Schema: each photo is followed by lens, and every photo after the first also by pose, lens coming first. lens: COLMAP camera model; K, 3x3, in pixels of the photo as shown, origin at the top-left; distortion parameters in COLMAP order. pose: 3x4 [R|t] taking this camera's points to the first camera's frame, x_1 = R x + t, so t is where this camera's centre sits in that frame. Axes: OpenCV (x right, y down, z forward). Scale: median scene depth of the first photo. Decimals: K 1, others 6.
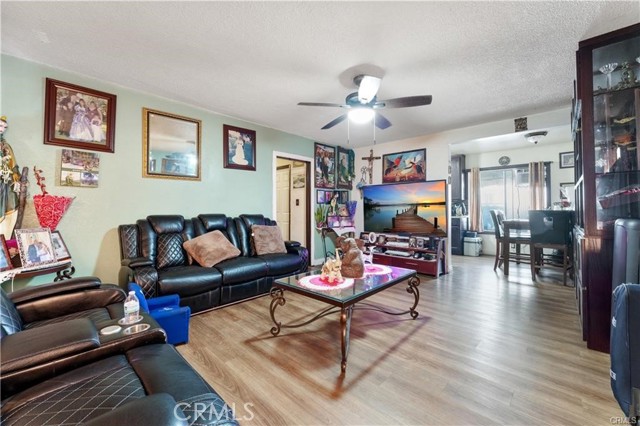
lens RADIAL K [[258.8, 0, 323.4], [0, 258.8, 204.3], [0, 0, 1]] dist [0.001952, 0.000173]
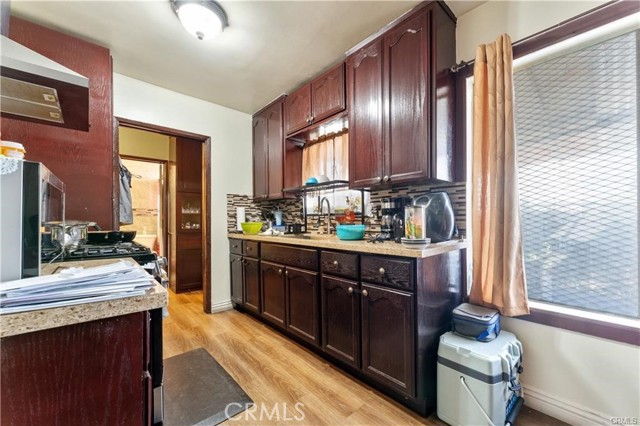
lens RADIAL K [[258.8, 0, 318.5], [0, 258.8, 219.4], [0, 0, 1]] dist [0.001952, 0.000173]
pose [[0.996140, 0.005733, -0.087589, 0.467122], [-0.005779, 0.999983, -0.000263, 0.023739], [0.087586, 0.000768, 0.996157, 0.779357]]
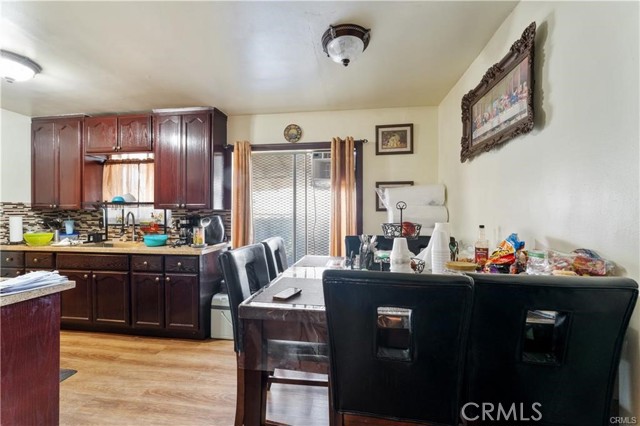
lens RADIAL K [[267.4, 0, 317.6], [0, 267.4, 213.4], [0, 0, 1]] dist [-0.004739, -0.000350]
pose [[0.813590, 0.012500, 0.581305, 0.435601], [-0.012242, 0.999916, -0.004368, -0.011005], [-0.581310, -0.003562, 0.813674, 0.547499]]
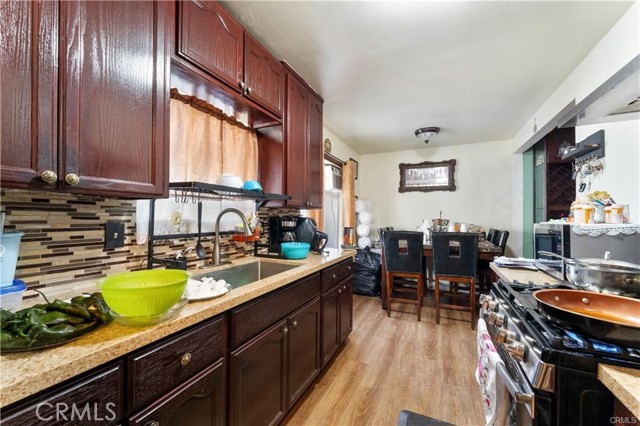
lens RADIAL K [[258.8, 0, 317.9], [0, 258.8, 216.5], [0, 0, 1]] dist [0.001952, 0.000173]
pose [[-0.313908, 0.012799, 0.949367, 0.146576], [-0.003378, 0.999888, -0.014597, 0.000204], [-0.949447, -0.007789, -0.313830, 1.197222]]
